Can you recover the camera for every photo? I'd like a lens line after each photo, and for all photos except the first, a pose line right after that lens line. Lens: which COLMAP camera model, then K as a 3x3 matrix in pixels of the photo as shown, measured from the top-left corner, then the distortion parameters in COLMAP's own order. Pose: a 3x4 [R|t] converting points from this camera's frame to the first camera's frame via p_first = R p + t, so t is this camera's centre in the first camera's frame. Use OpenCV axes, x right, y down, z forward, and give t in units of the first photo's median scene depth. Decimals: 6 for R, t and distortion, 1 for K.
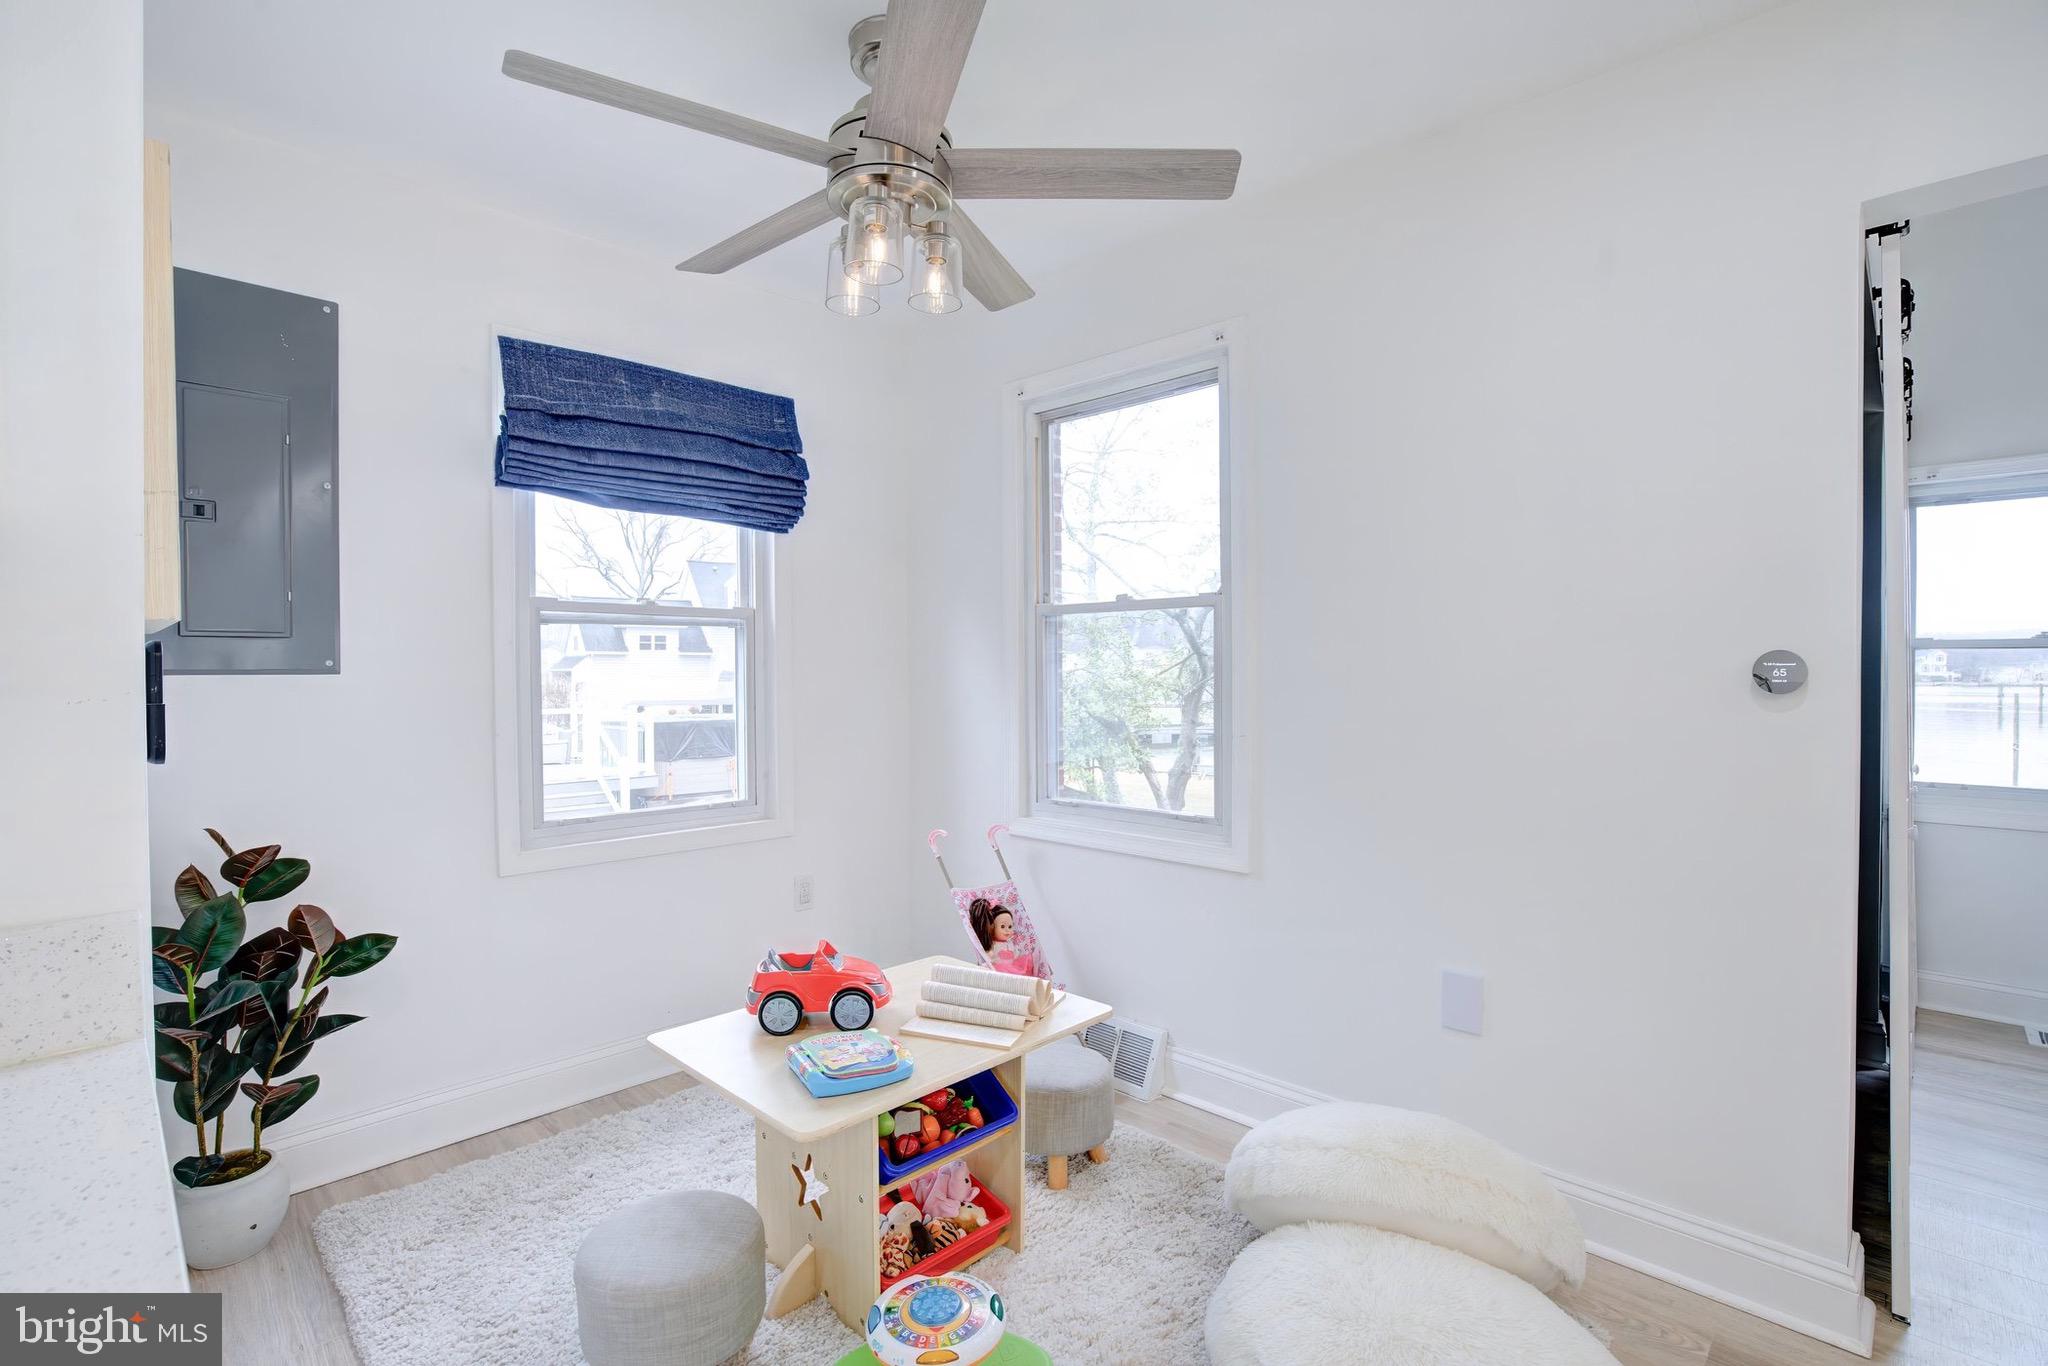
lens RADIAL K [[959.4, 0, 1019.9], [0, 959.4, 671.8], [0, 0, 1]] dist [-0.034761, 0.000235]
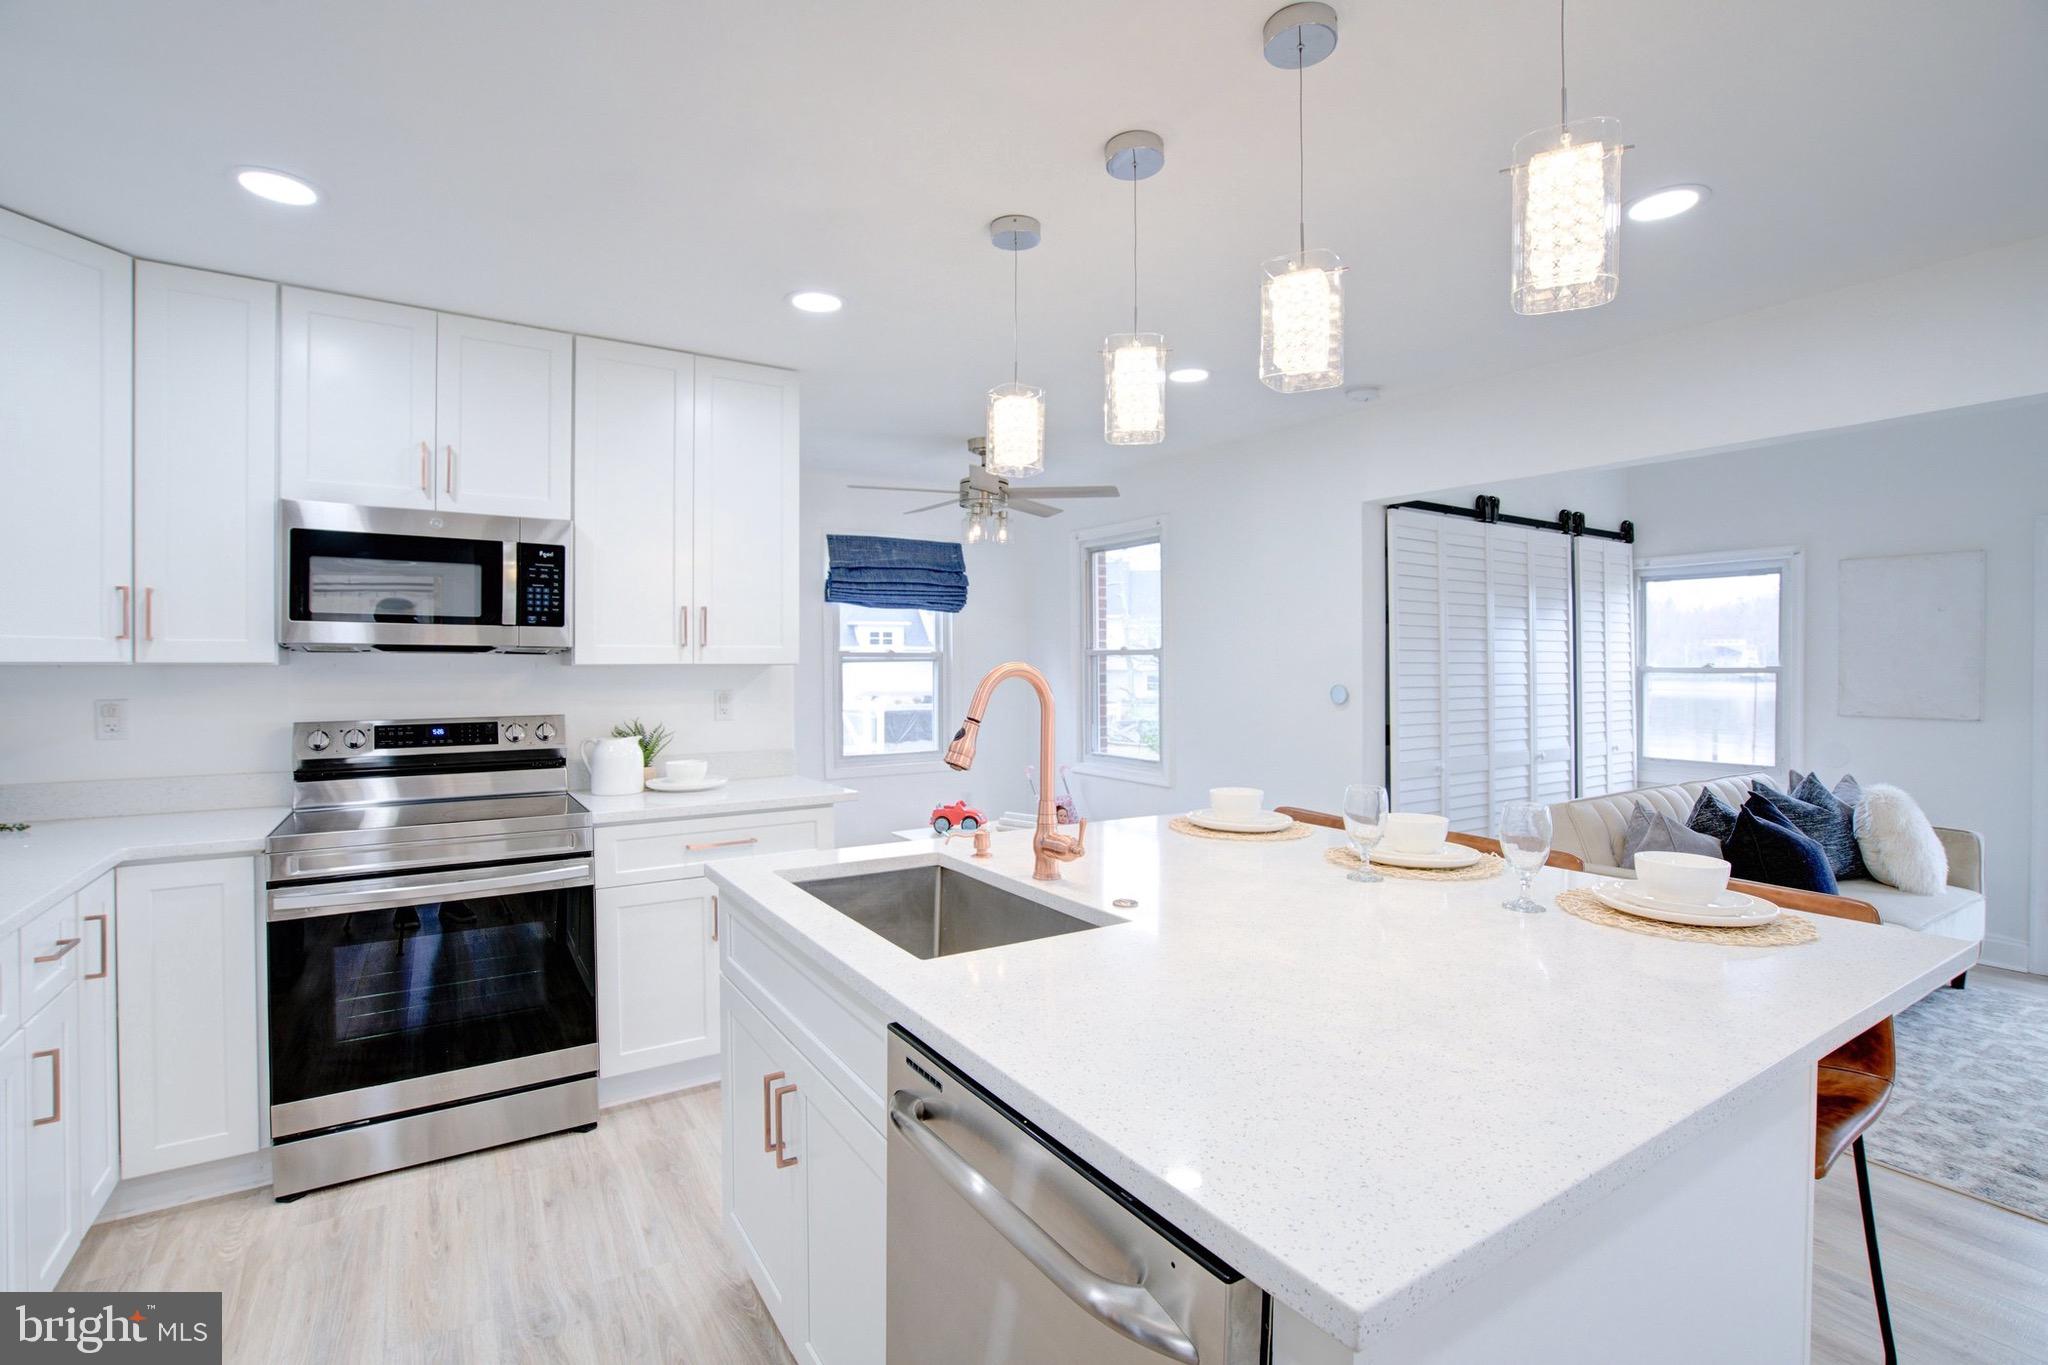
lens RADIAL K [[947.4, 0, 1024.4], [0, 947.4, 665.1], [0, 0, 1]] dist [-0.049631, 0.017021]
pose [[0.976755, 0.002570, -0.214345, 0.338753], [-0.002410, 0.999997, 0.001007, -0.046681], [0.214347, -0.000467, 0.976757, -0.956062]]
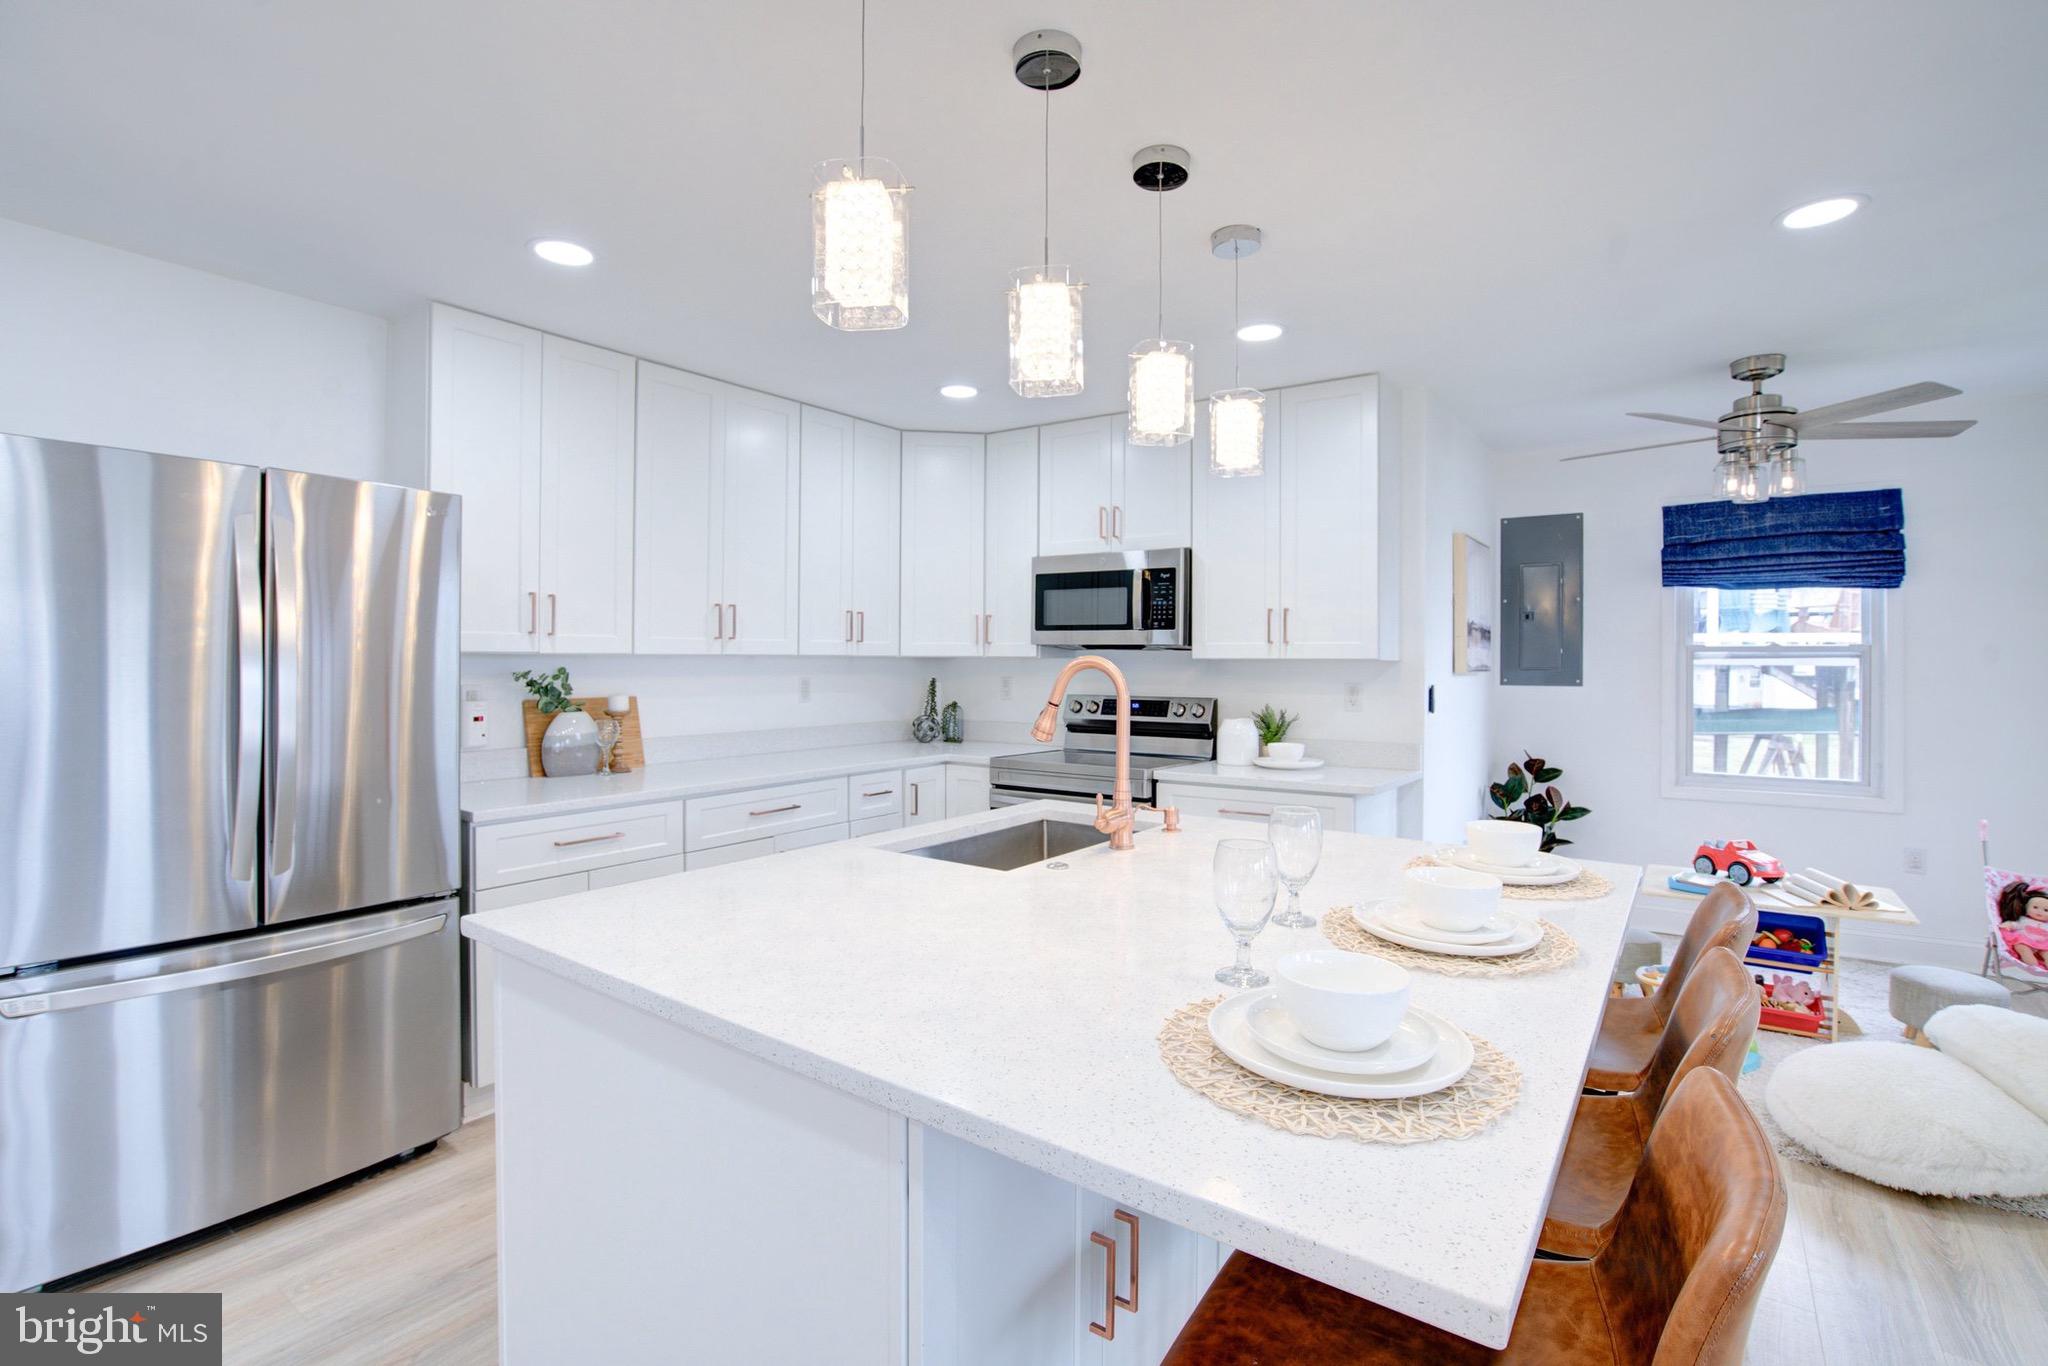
lens RADIAL K [[947.4, 0, 1024.4], [0, 947.4, 665.6], [0, 0, 1]] dist [-0.049631, 0.017021]
pose [[0.151490, 0.009060, -0.988417, 0.959118], [-0.006477, 0.999946, 0.008173, -0.044042], [0.988438, 0.005164, 0.151540, -0.463569]]
